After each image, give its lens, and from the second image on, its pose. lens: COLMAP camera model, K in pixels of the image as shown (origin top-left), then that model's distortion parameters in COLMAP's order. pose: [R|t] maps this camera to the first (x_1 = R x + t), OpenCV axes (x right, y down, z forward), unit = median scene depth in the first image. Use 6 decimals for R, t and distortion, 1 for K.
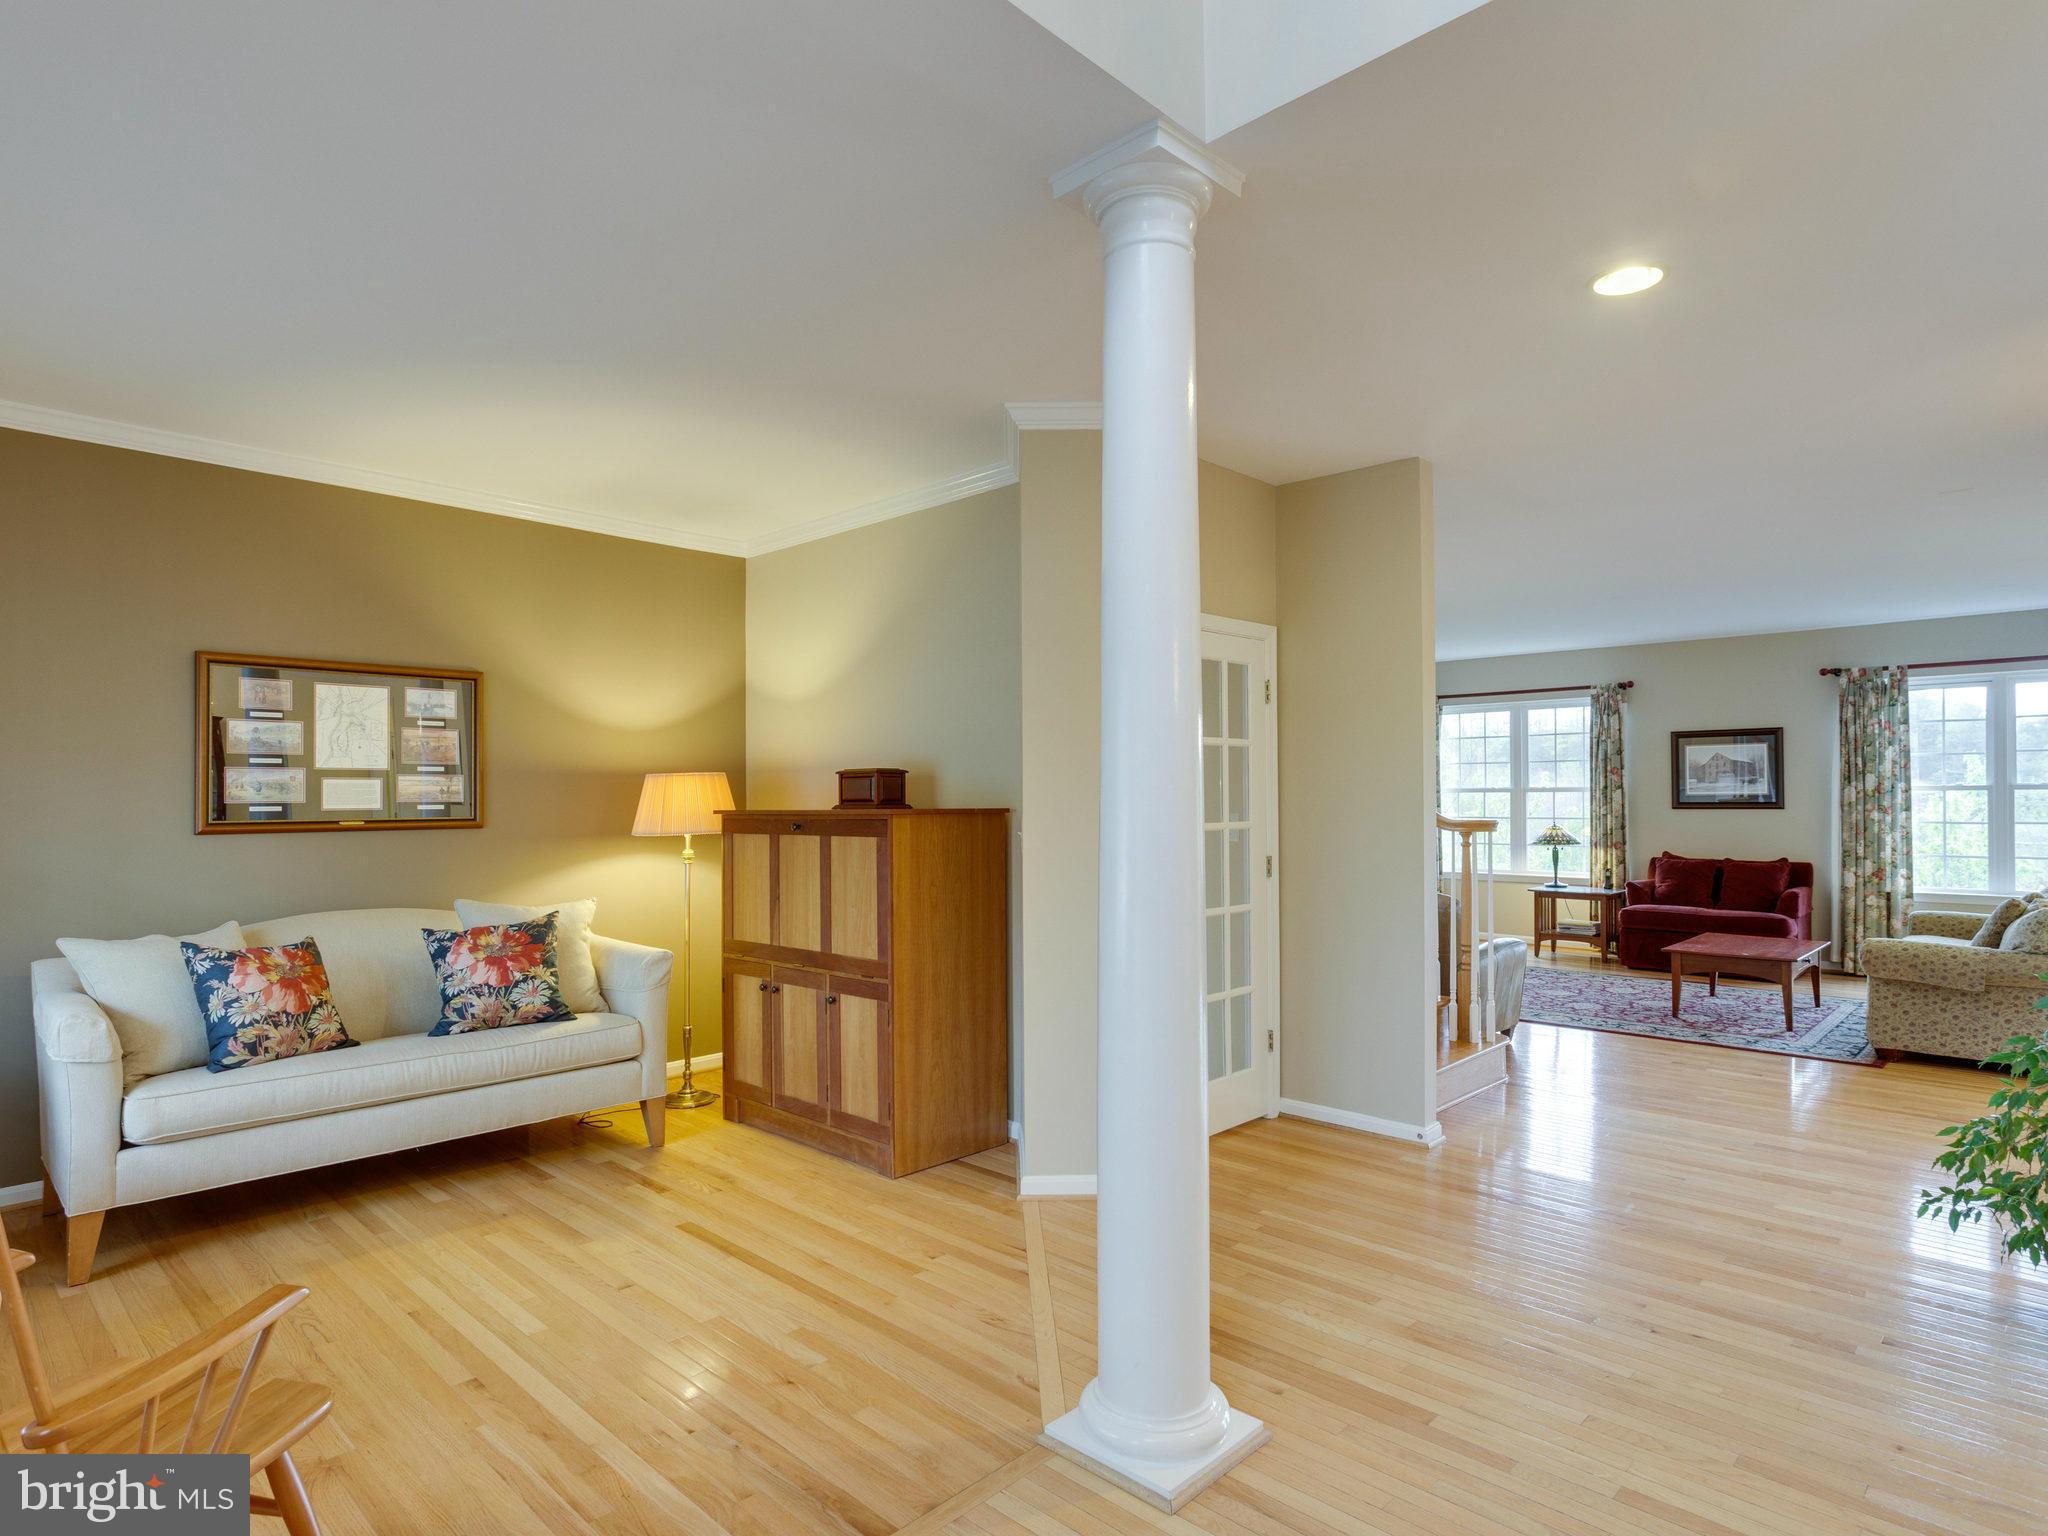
lens RADIAL K [[1119.3, 0, 1024.0], [0, 1119.3, 768.0], [0, 0, 1]] dist [0.000168, 0.000043]
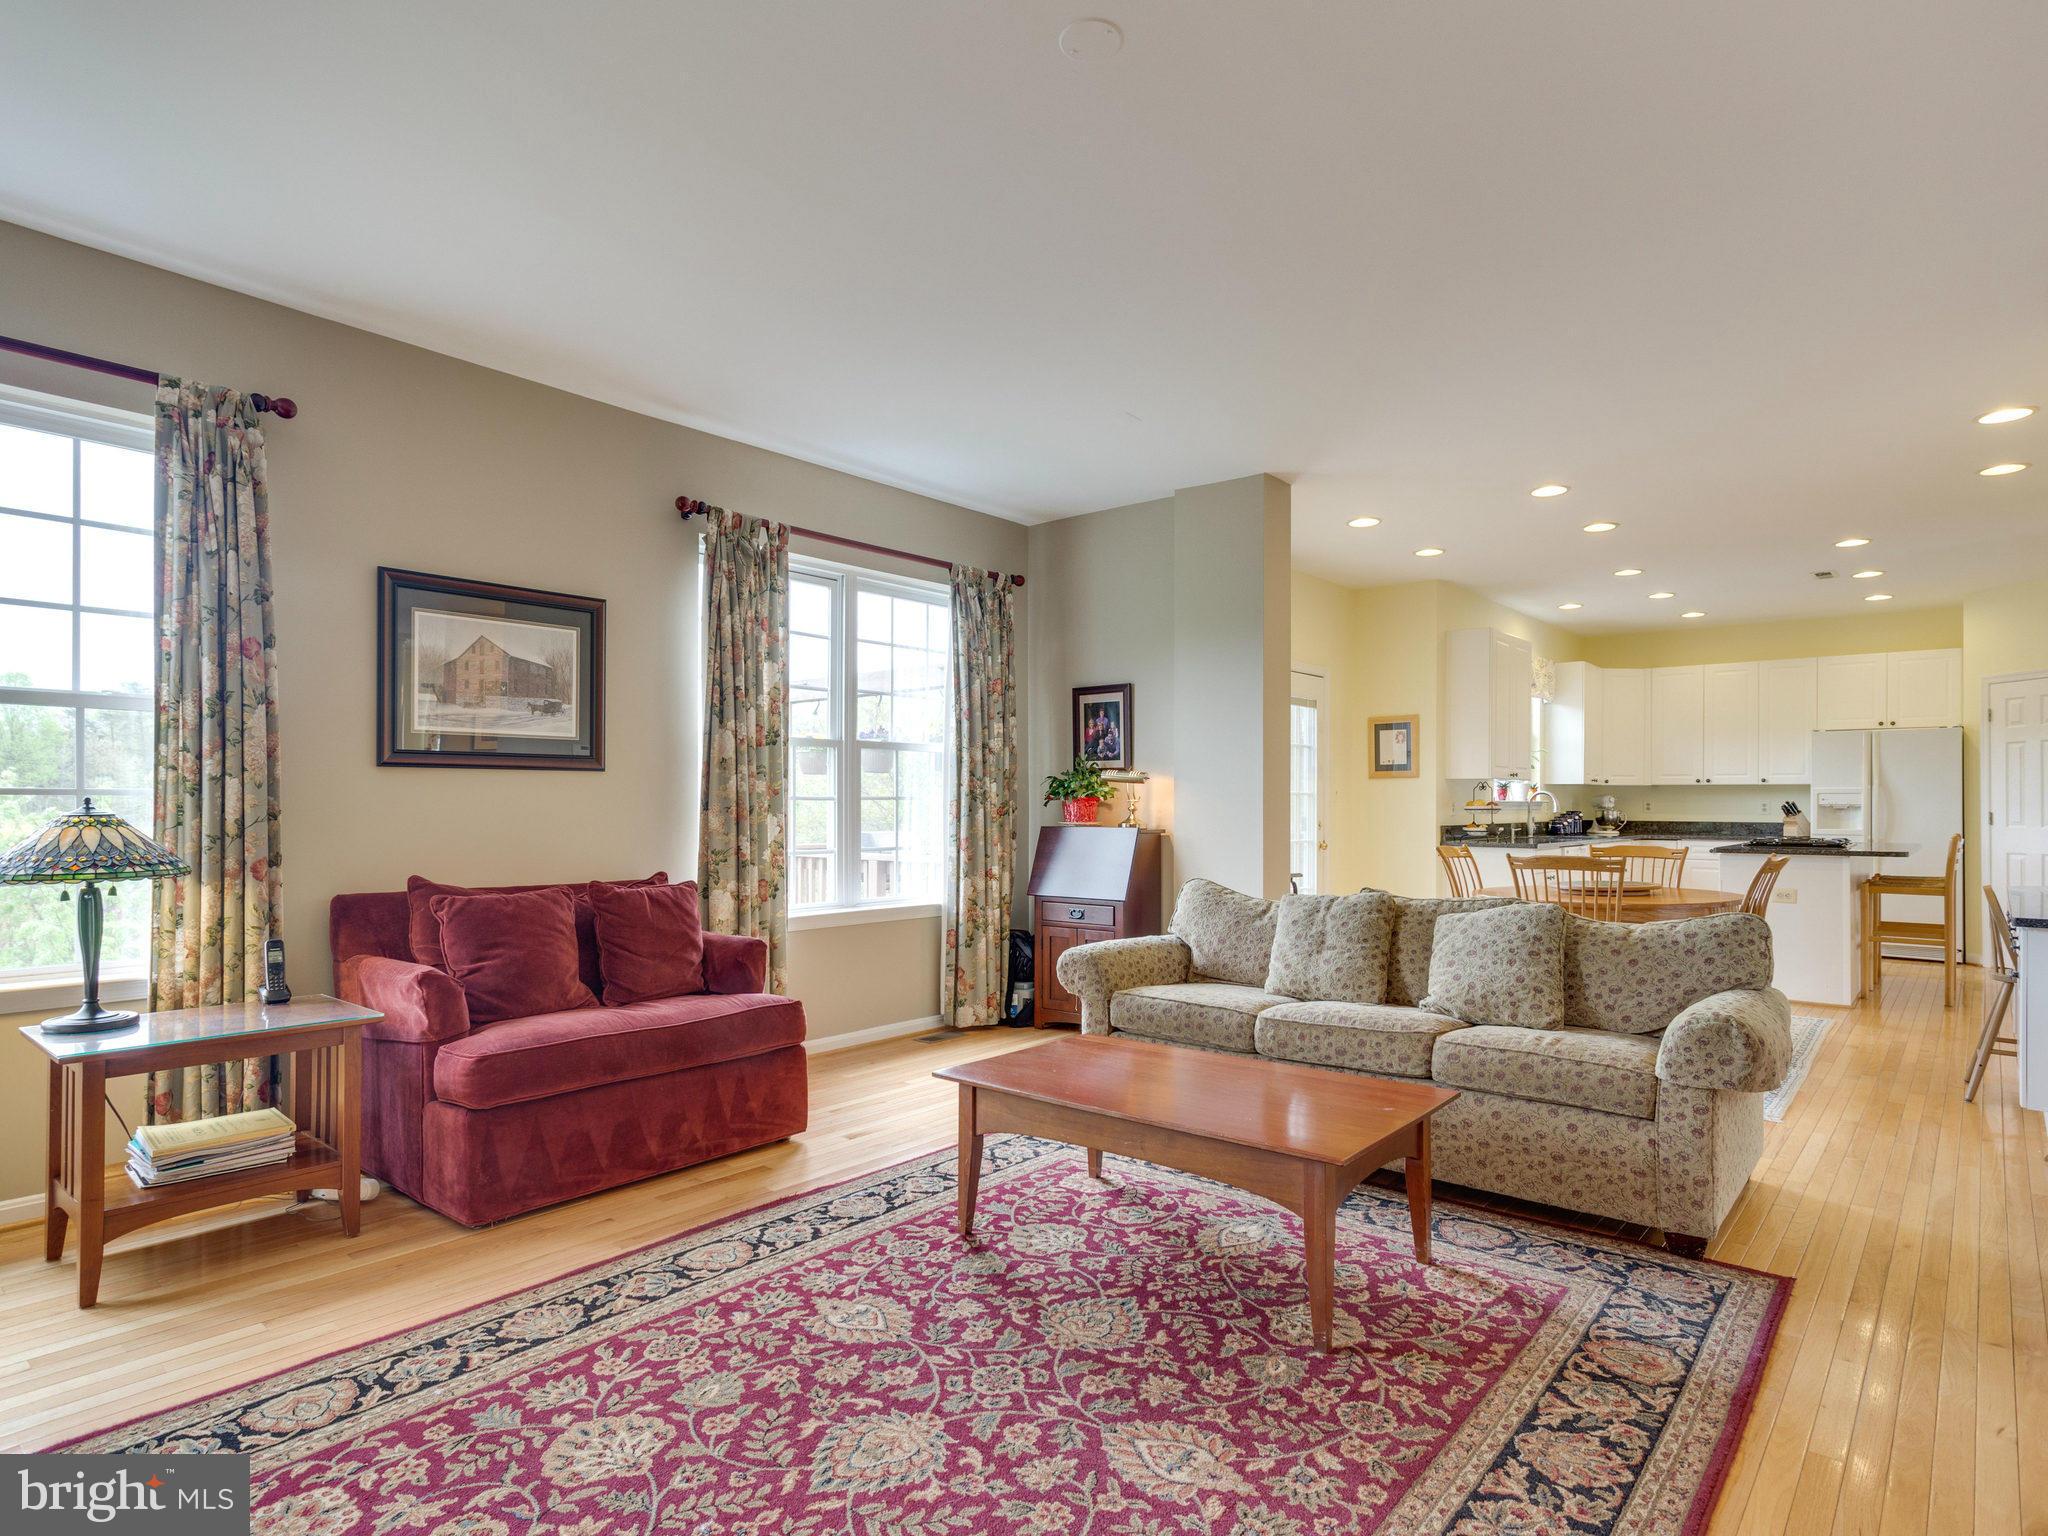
lens RADIAL K [[1109.9, 0, 1018.7], [0, 1109.9, 806.6], [0, 0, 1]] dist [0.003426, 0.001091]
pose [[-0.062946, 0.000114, 0.998017, 0.186241], [-0.026670, 0.999643, -0.001796, 0.046273], [-0.997661, -0.026730, -0.062921, 0.822367]]
